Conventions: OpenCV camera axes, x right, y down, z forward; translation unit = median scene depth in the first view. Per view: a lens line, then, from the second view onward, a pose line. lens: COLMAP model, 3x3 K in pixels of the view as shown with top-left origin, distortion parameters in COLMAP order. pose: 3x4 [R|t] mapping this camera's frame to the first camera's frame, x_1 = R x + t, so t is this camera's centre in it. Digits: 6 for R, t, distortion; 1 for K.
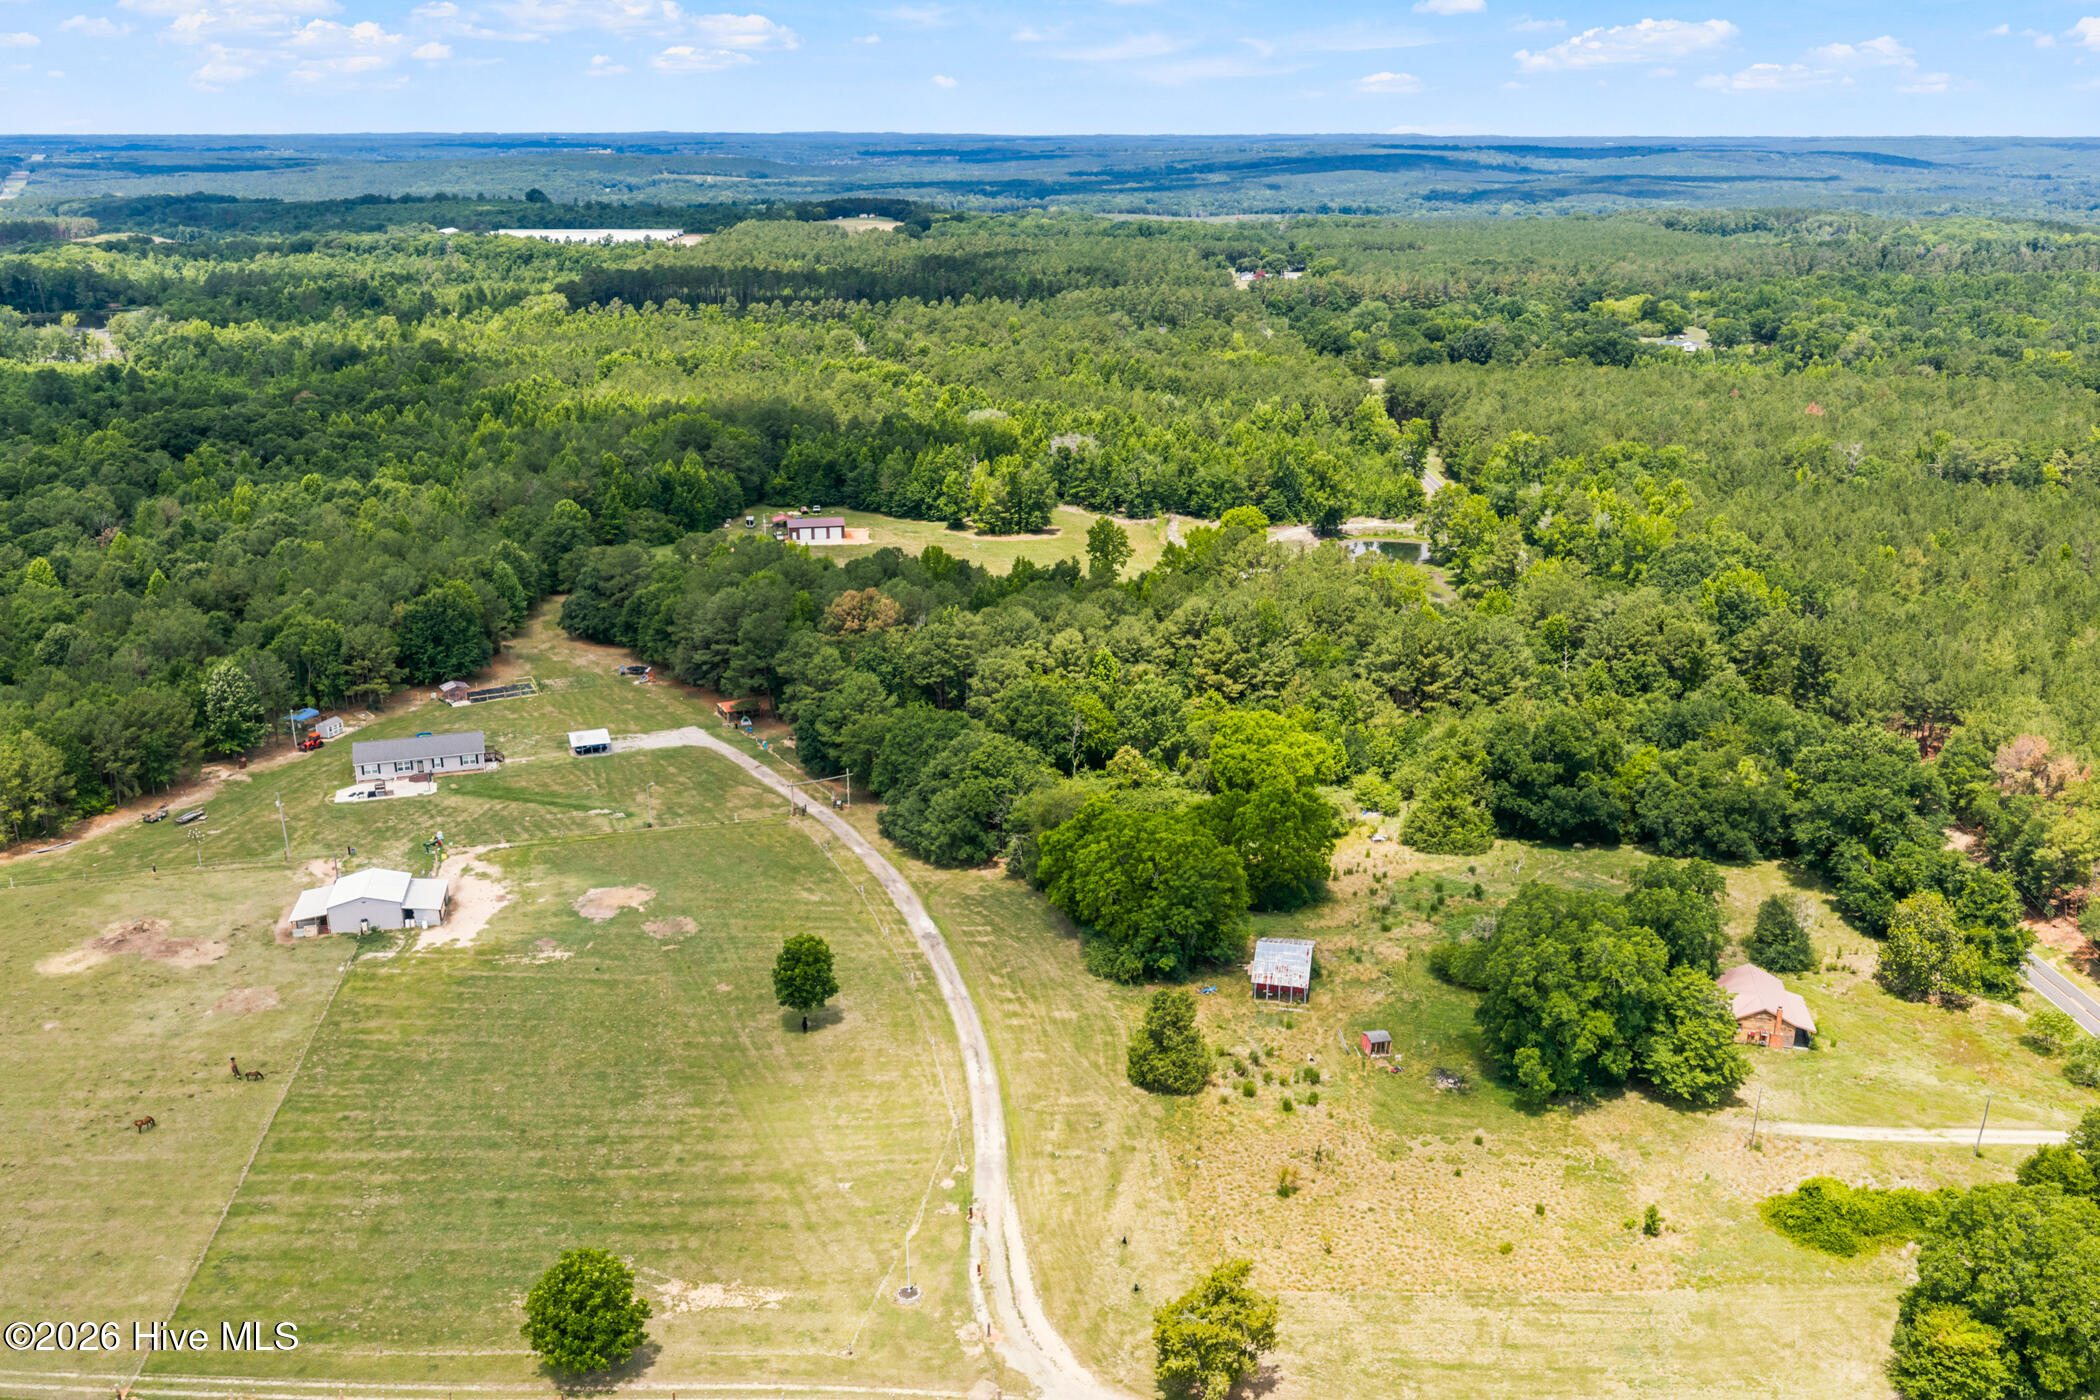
lens RADIAL K [[1718.5, 0, 1068.7], [0, 1718.5, 702.4], [0, 0, 1]] dist [0.014601, -0.029881]
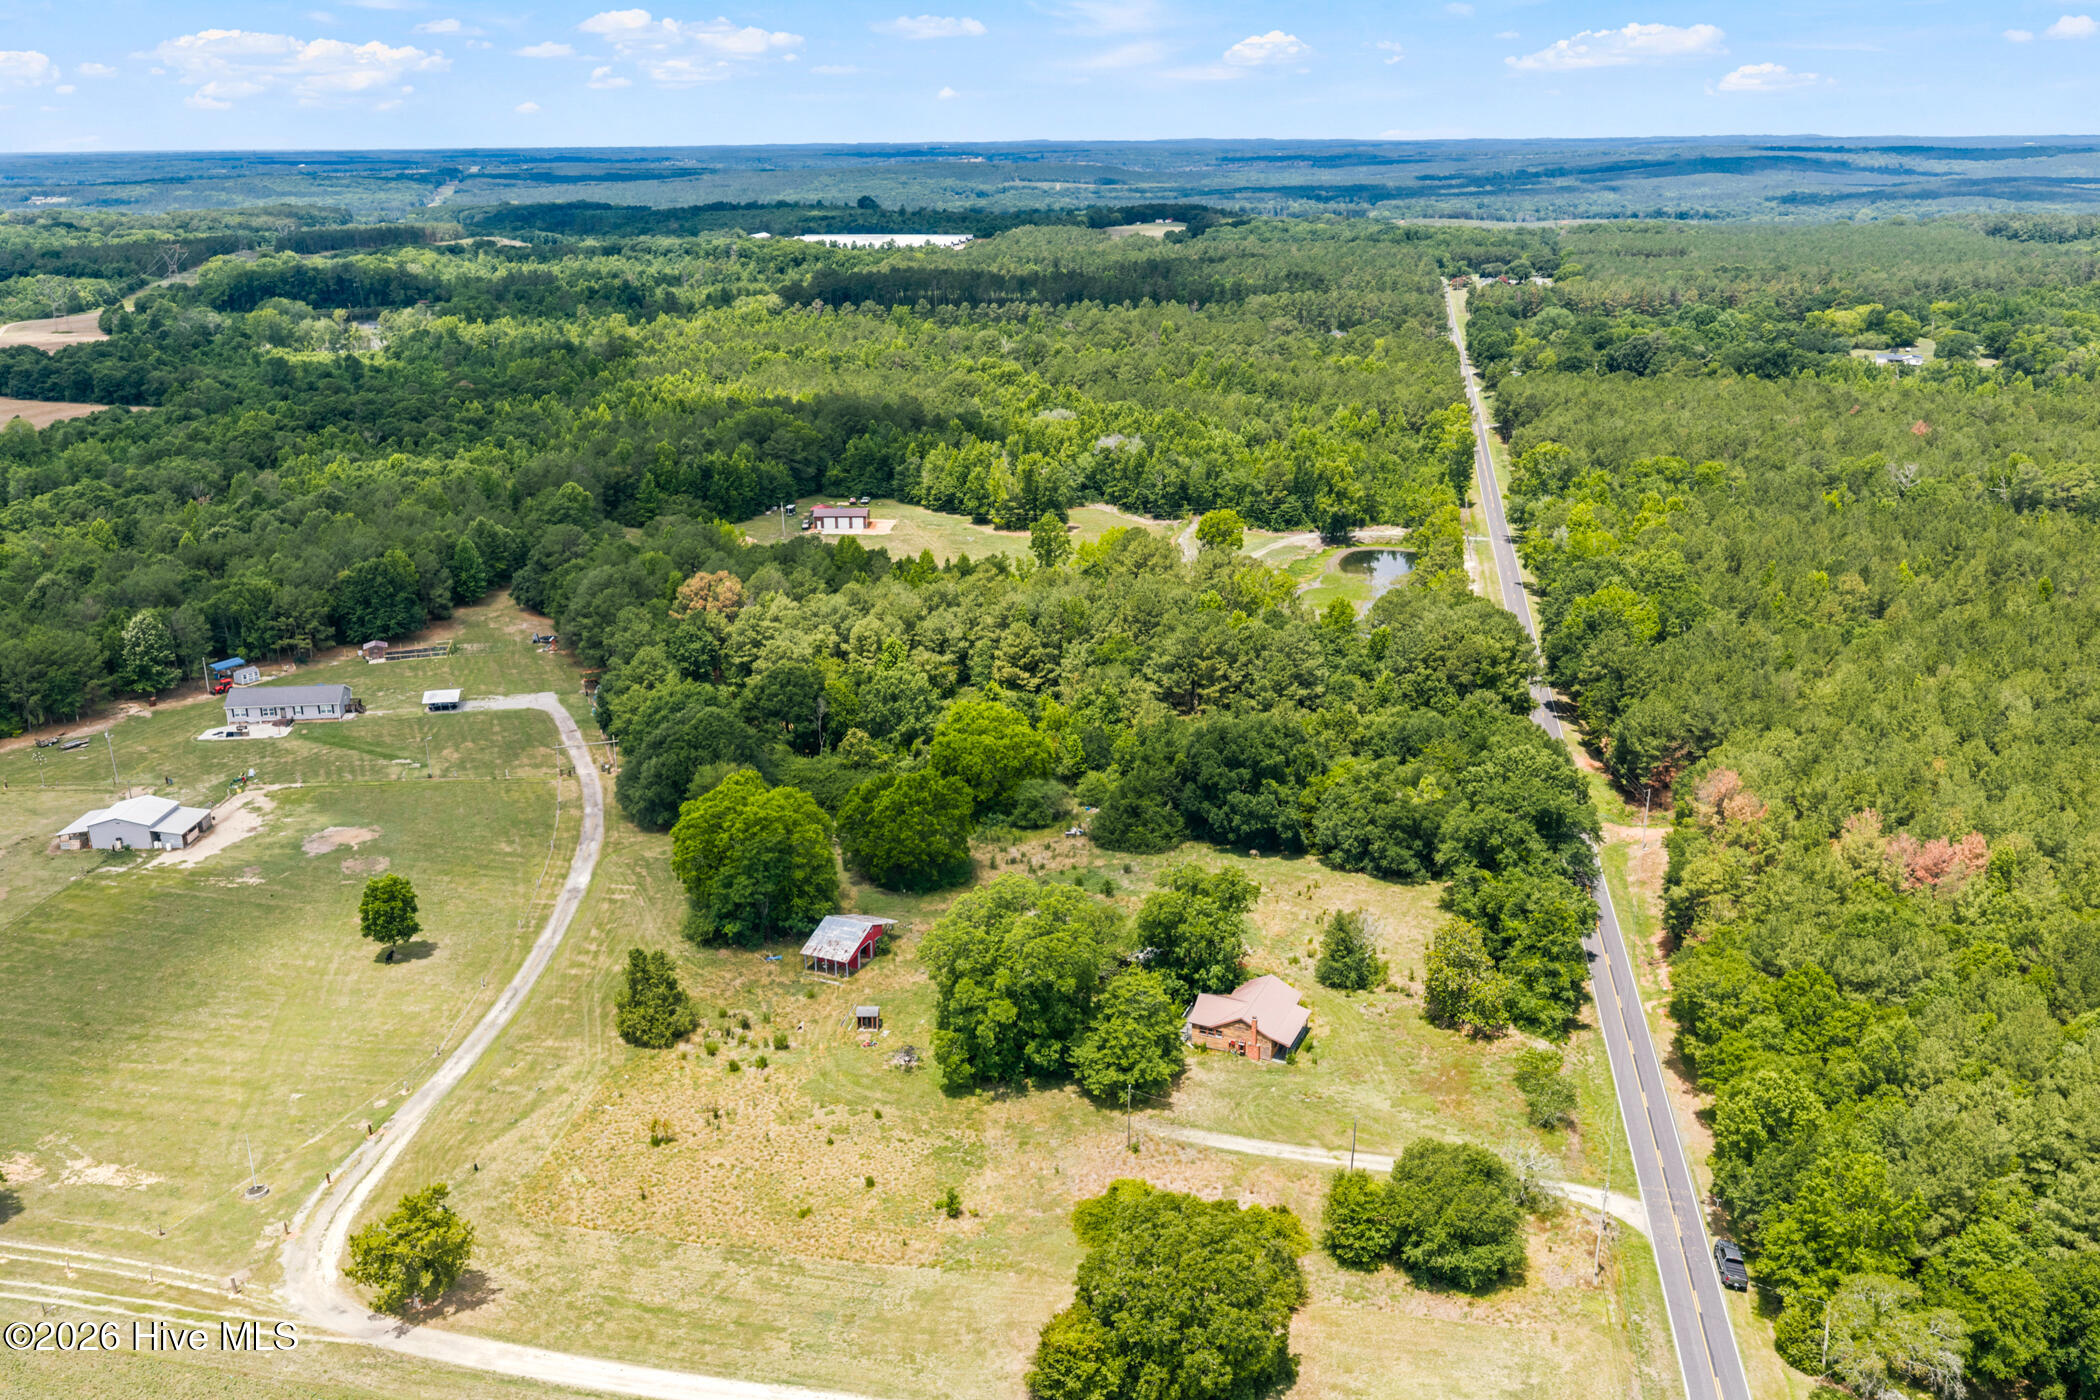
lens RADIAL K [[1709.7, 0, 1048.7], [0, 1709.7, 659.1], [0, 0, 1]] dist [0.006814, -0.012141]
pose [[0.979793, 0.048848, -0.193959, 0.303986], [-0.053640, 0.998369, -0.019530, -0.002470], [0.192689, 0.029539, 0.980815, 0.002086]]
